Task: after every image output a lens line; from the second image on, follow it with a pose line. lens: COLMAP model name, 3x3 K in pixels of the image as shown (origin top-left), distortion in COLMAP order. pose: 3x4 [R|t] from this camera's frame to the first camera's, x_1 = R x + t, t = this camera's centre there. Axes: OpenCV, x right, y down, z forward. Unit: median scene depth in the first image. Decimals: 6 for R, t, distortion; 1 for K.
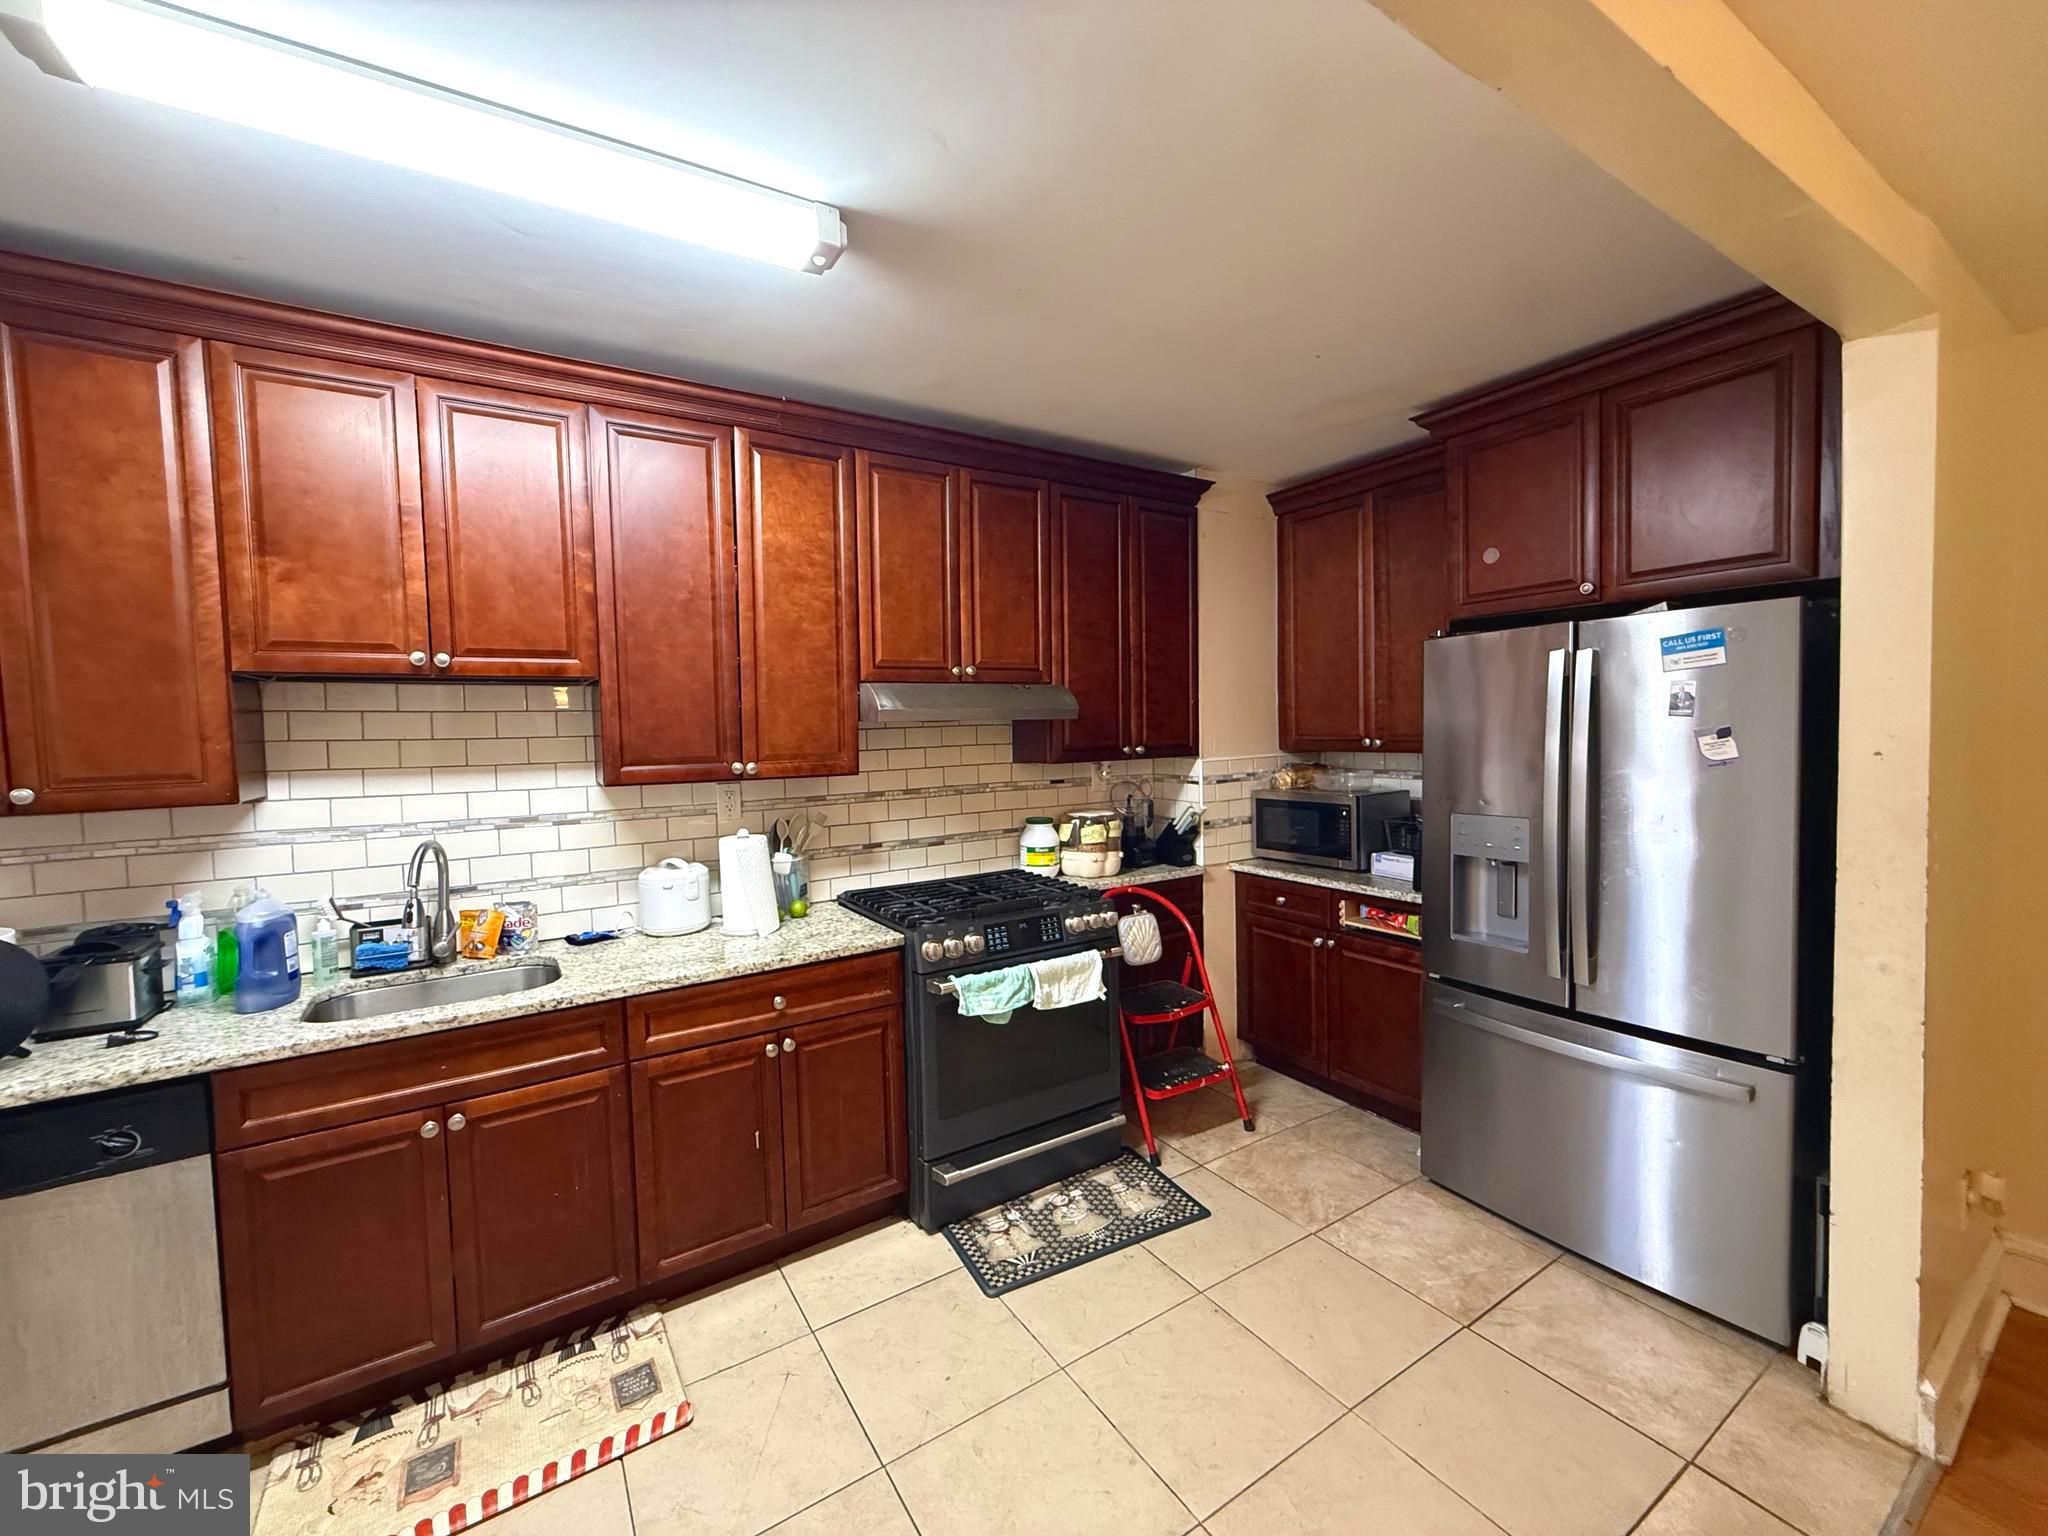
lens RADIAL K [[816.7, 0, 1020.6], [0, 816.7, 765.7], [0, 0, 1]] dist [-0.000561, 0.000341]
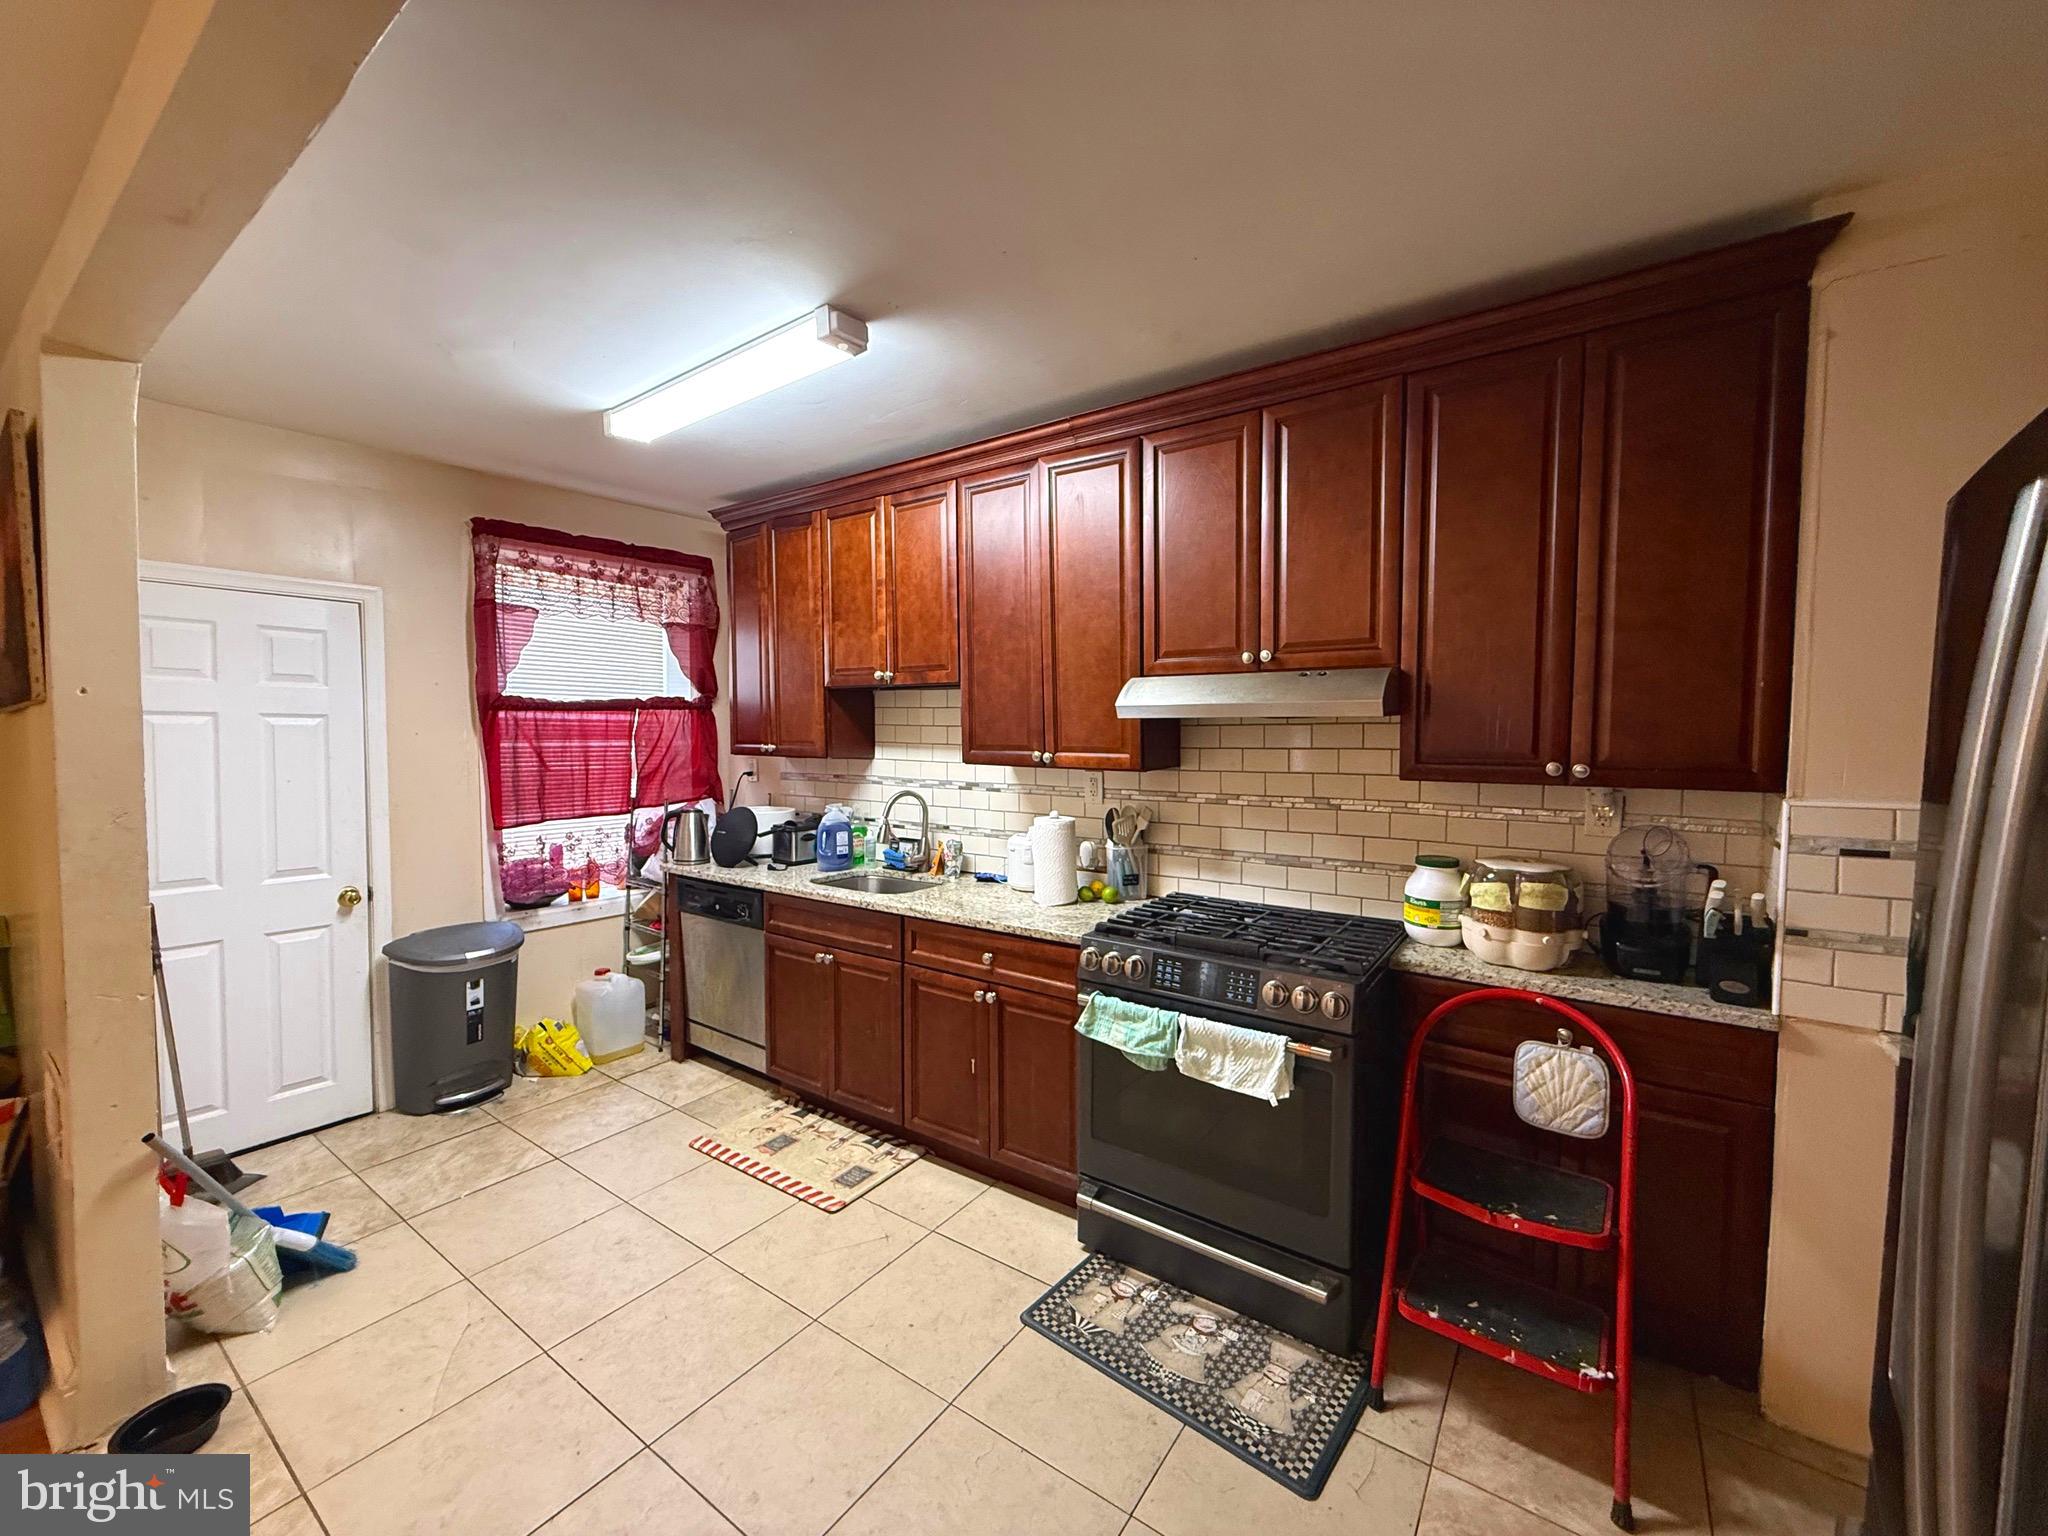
lens RADIAL K [[816.7, 0, 1024.5], [0, 816.7, 768.1], [0, 0, 1]] dist [-0.000561, 0.000341]
pose [[0.379241, 0.070216, -0.922630, 0.700138], [-0.053993, 0.997097, 0.053690, -0.040630], [0.923721, 0.029454, 0.381931, 0.538623]]
